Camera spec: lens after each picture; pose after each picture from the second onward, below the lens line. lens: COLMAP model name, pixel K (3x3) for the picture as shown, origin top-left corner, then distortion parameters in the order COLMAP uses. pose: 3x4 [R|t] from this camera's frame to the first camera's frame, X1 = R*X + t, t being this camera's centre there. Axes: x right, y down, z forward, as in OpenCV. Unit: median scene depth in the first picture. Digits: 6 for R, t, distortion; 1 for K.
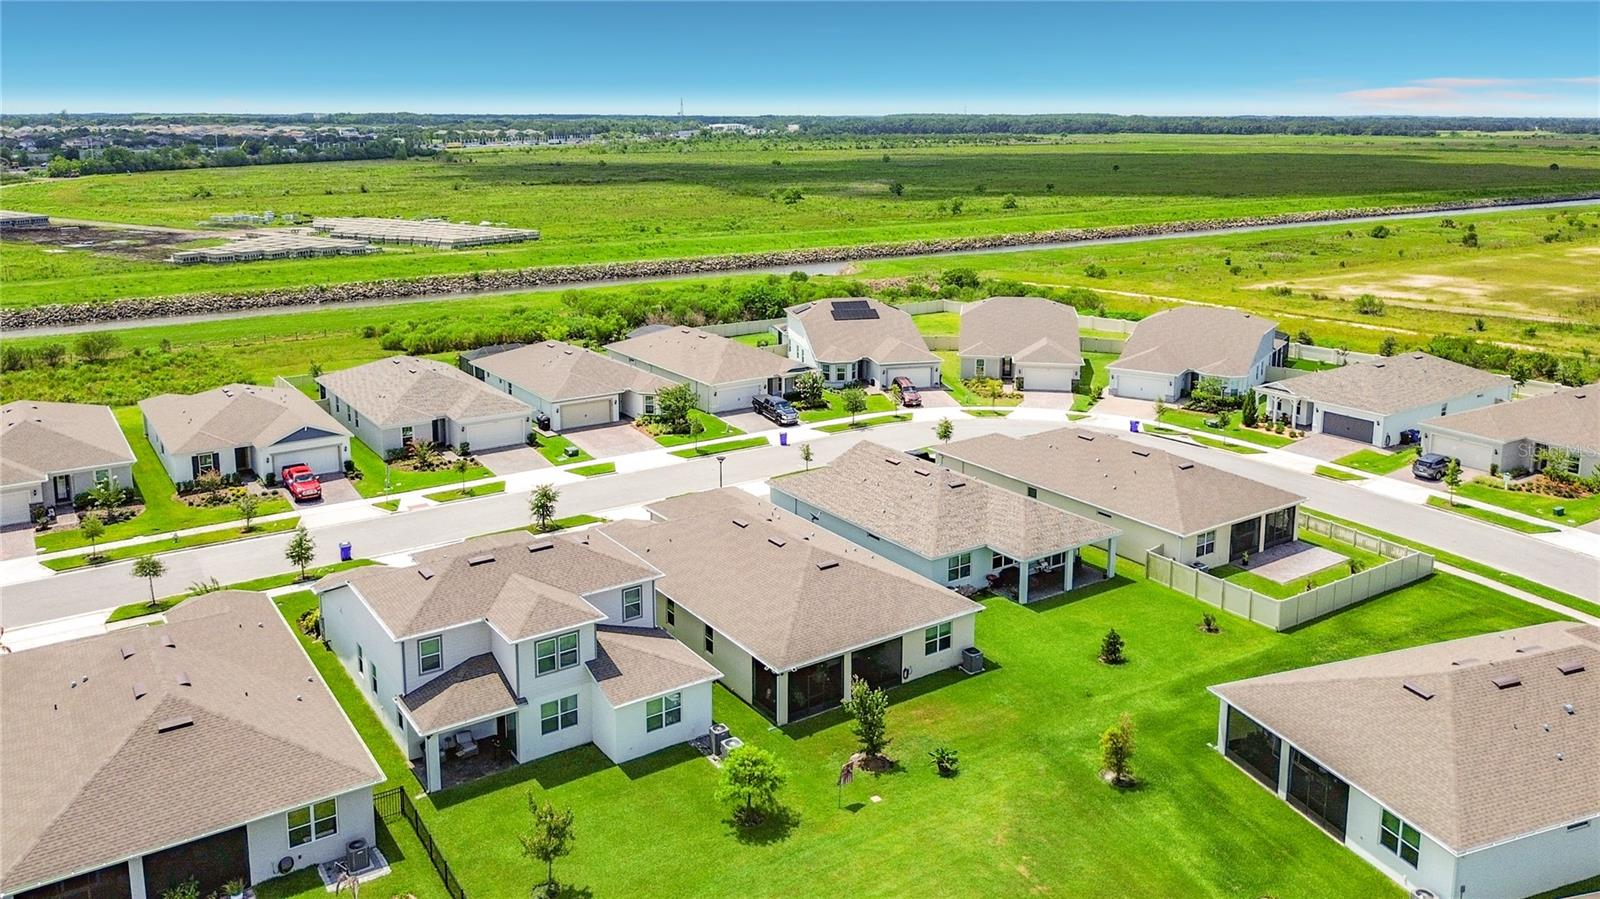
lens RADIAL K [[1136.2, 0, 795.1], [0, 1136.2, 451.7], [0, 0, 1]] dist [0.064115, -0.094983]
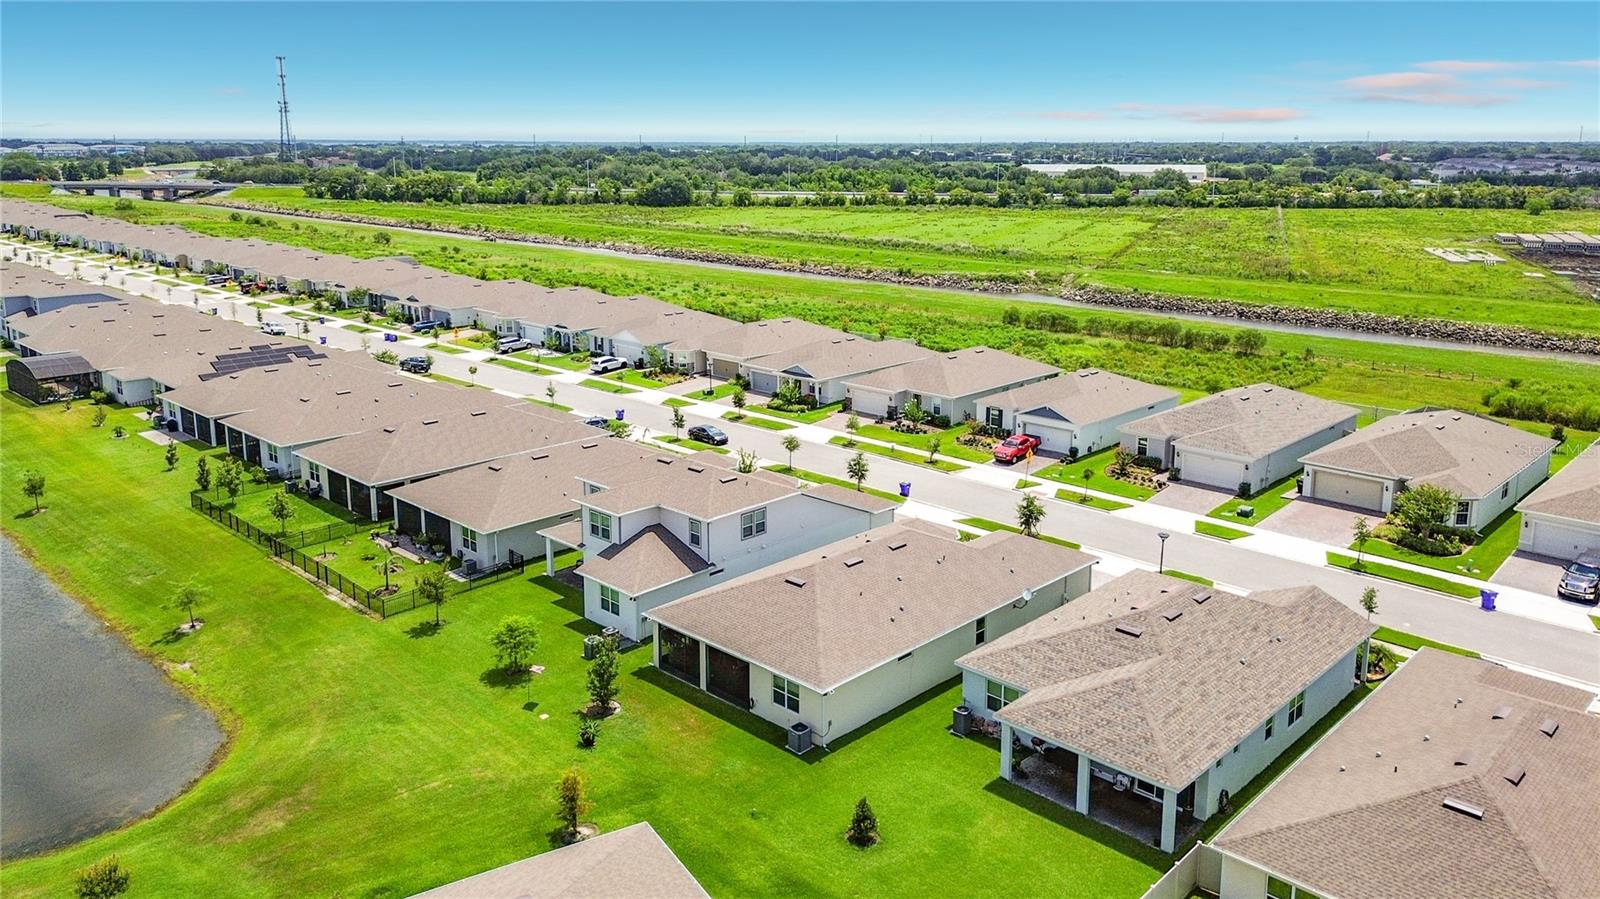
lens RADIAL K [[1136.2, 0, 795.1], [0, 1136.2, 451.7], [0, 0, 1]] dist [0.064115, -0.094983]
pose [[0.208108, 0.254661, -0.944372, 0.535055], [-0.275774, 0.941617, 0.193147, -0.113729], [0.938424, 0.220238, 0.266187, 0.404150]]
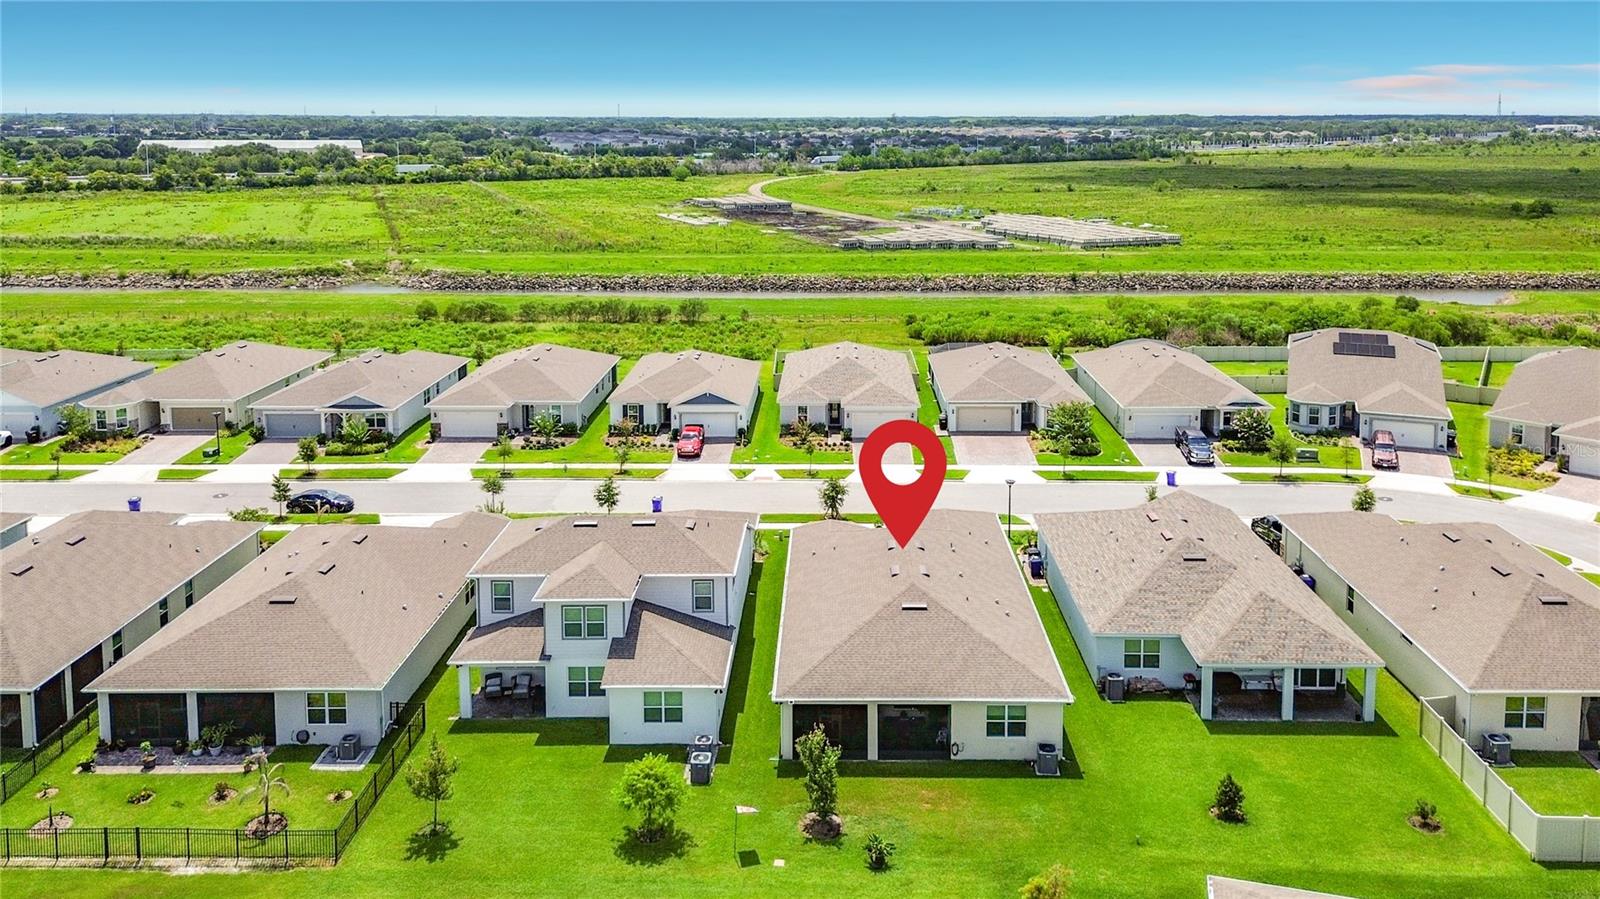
lens RADIAL K [[1153.0, 0, 843.1], [0, 1153.0, 416.4], [0, 0, 1]] dist [0.063712, -0.061615]
pose [[0.828582, 0.139417, -0.542232, 0.260760], [-0.157675, 0.987406, 0.012937, -0.029920], [0.537207, 0.074777, 0.840129, 0.106052]]
